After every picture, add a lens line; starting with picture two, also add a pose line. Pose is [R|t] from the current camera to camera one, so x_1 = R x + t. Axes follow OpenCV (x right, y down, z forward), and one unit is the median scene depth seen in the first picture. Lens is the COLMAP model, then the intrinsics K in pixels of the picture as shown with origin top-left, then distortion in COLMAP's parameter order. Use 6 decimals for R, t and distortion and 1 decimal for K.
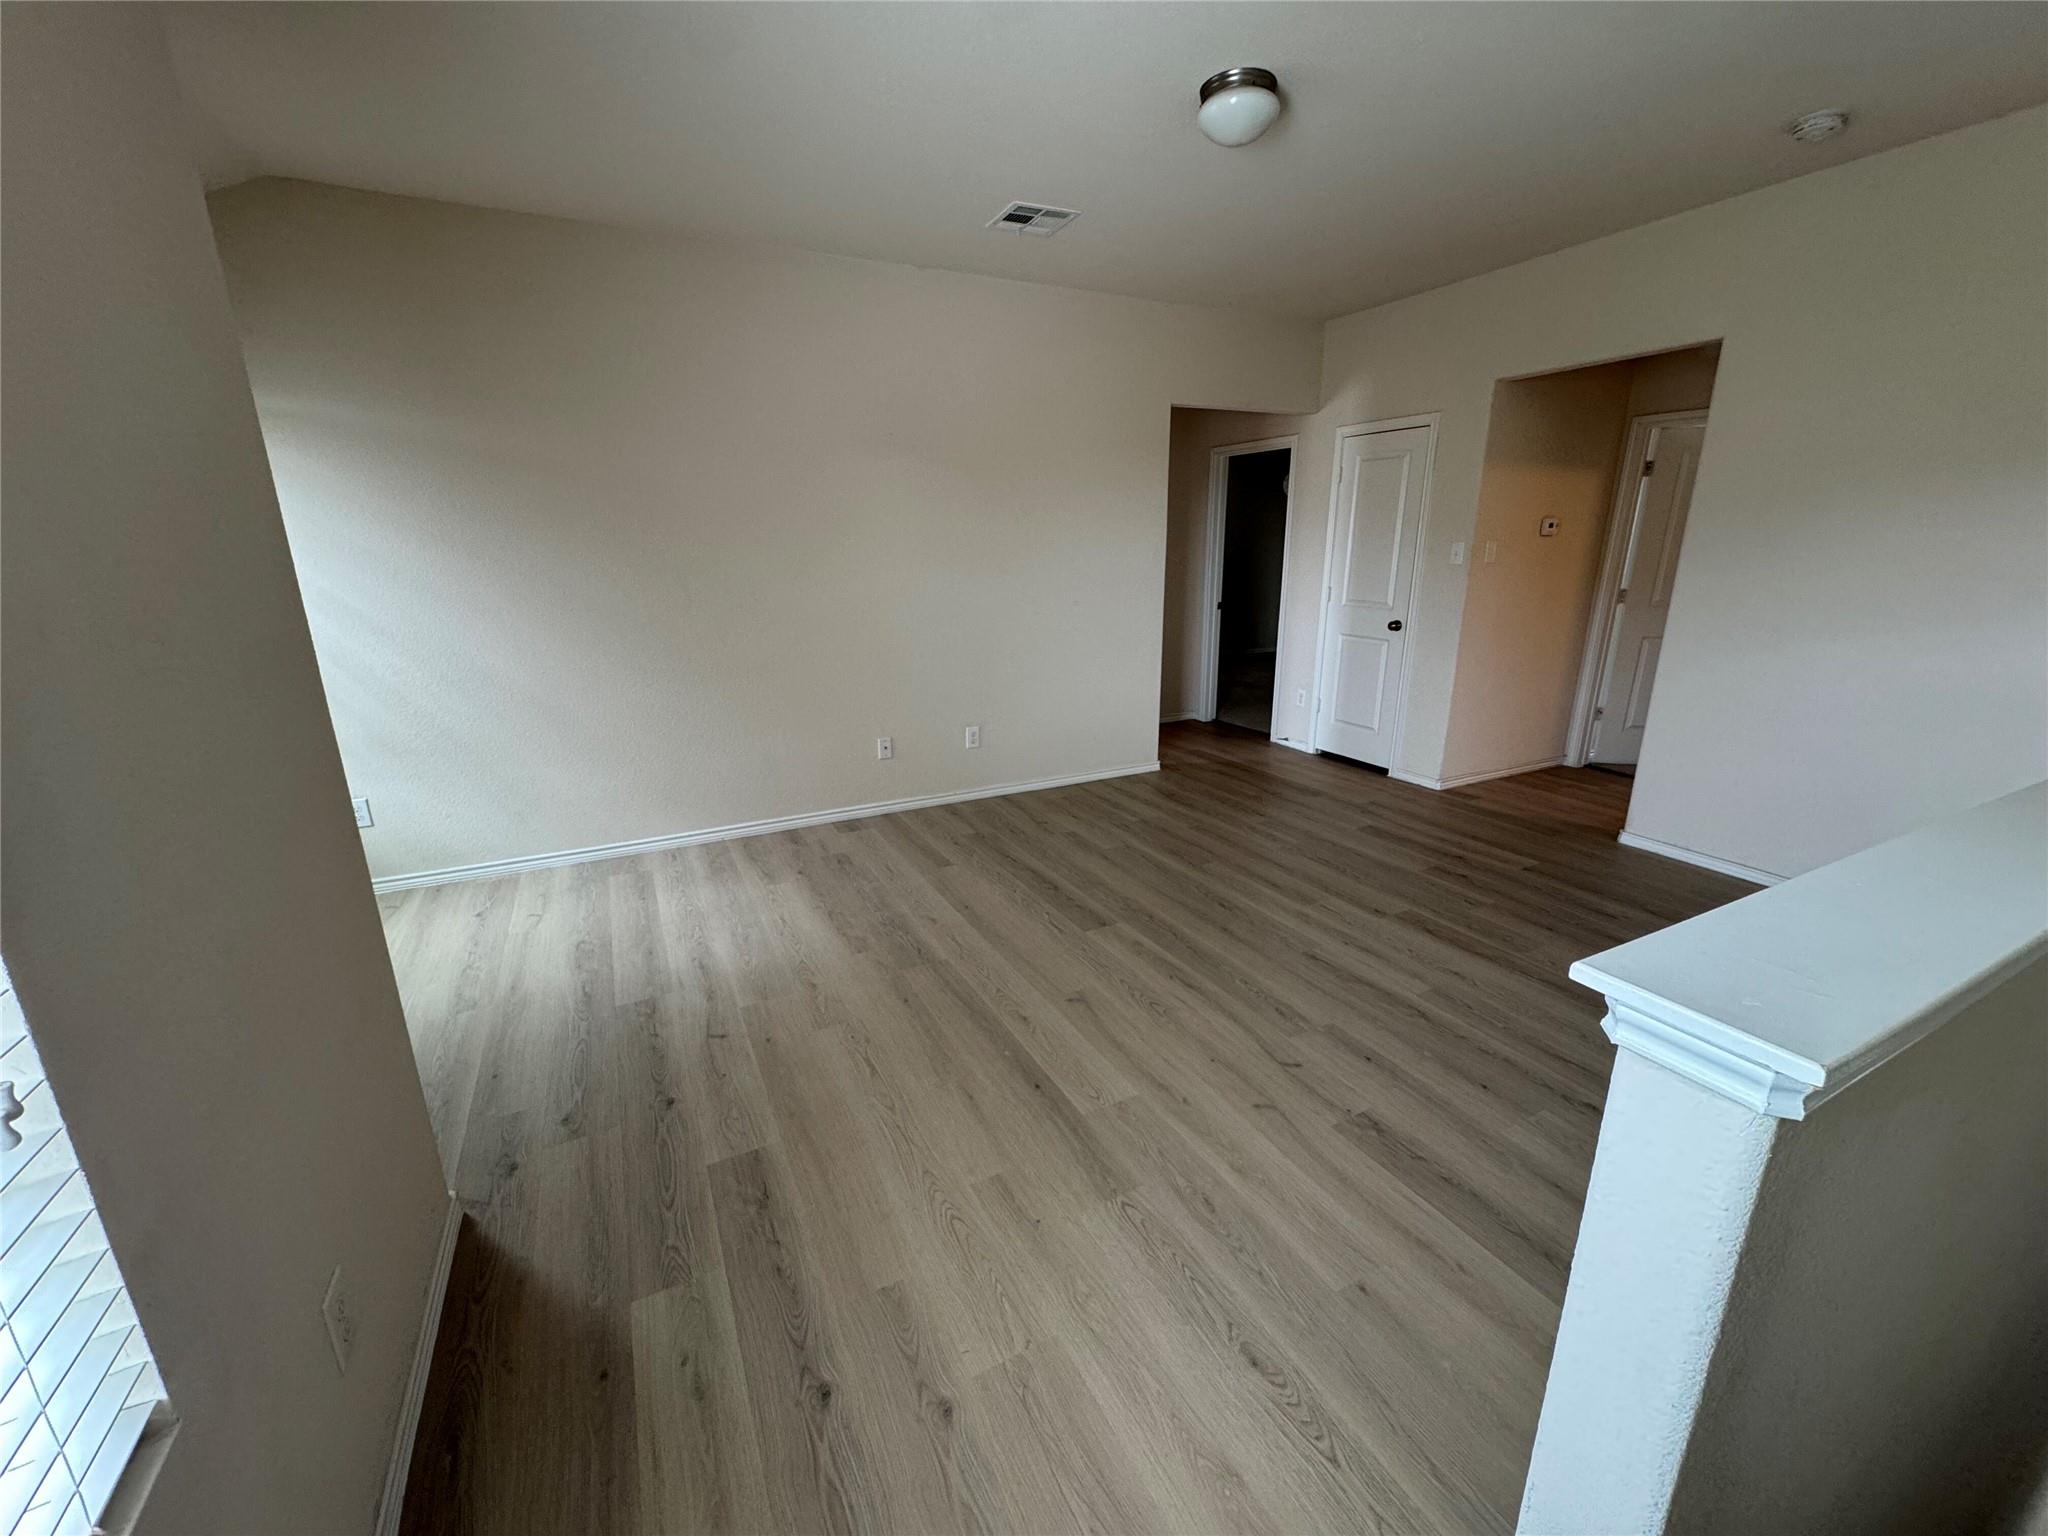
lens RADIAL K [[812.2, 0, 1019.0], [0, 812.2, 764.9], [0, 0, 1]] dist [-0.001577, 0.000097]
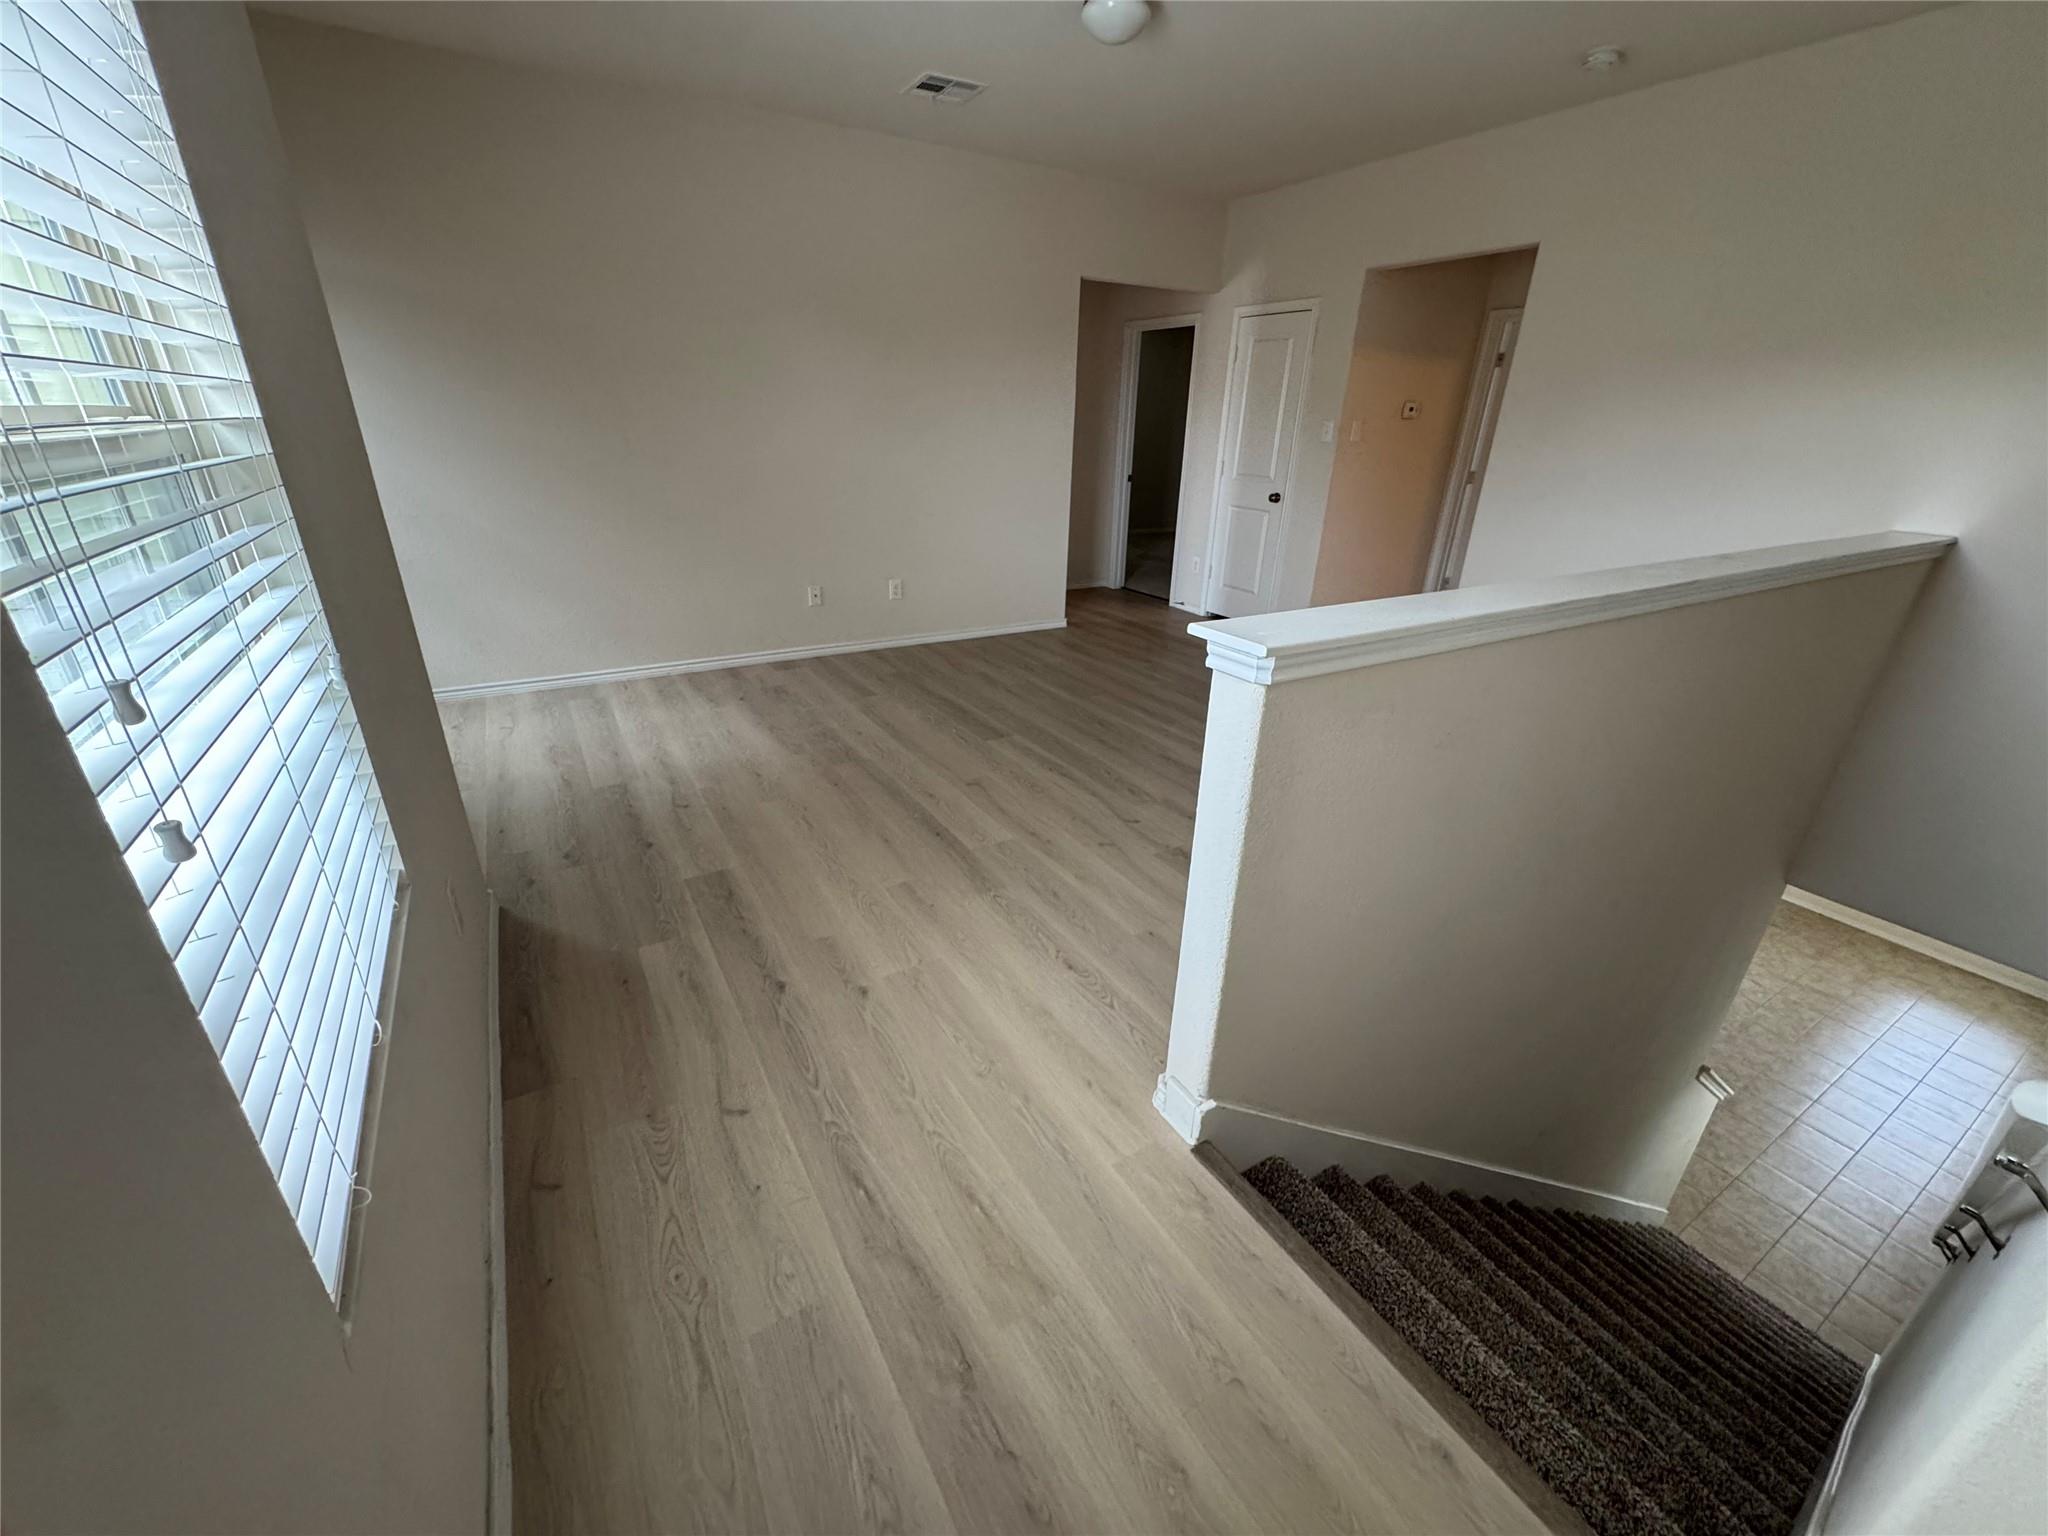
lens RADIAL K [[815.4, 0, 1024.0], [0, 815.4, 768.0], [0, 0, 1]] dist [-0.005570, 0.000974]
pose [[0.996454, 0.002001, 0.084110, 0.034519], [-0.013457, 0.990636, 0.135862, 0.075620], [-0.083050, -0.136513, 0.987151, -0.202358]]
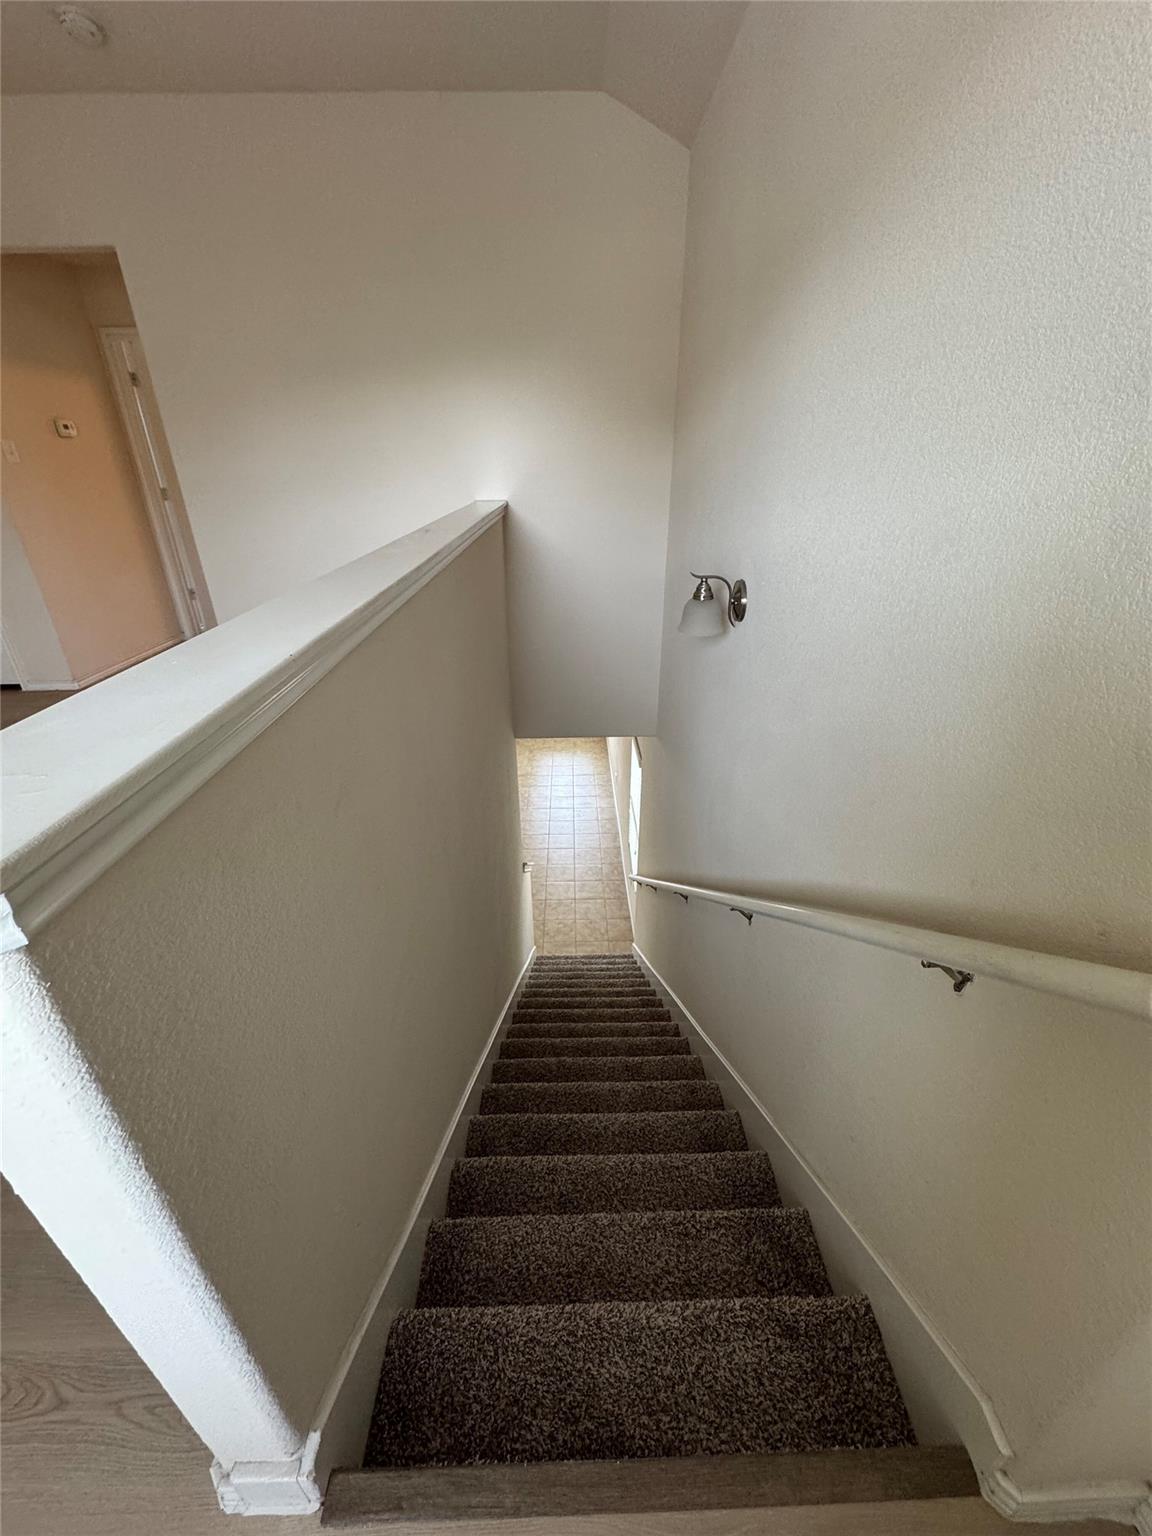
lens RADIAL K [[609.2, 0, 576.0], [0, 609.2, 768.0], [0, 0, 1]] dist [-0.001577, 0.000097]
pose [[0.433804, -0.401678, 0.806517, 0.155246], [0.245502, 0.913954, 0.323137, 0.041350], [-0.866916, 0.057824, 0.495090, 0.036080]]
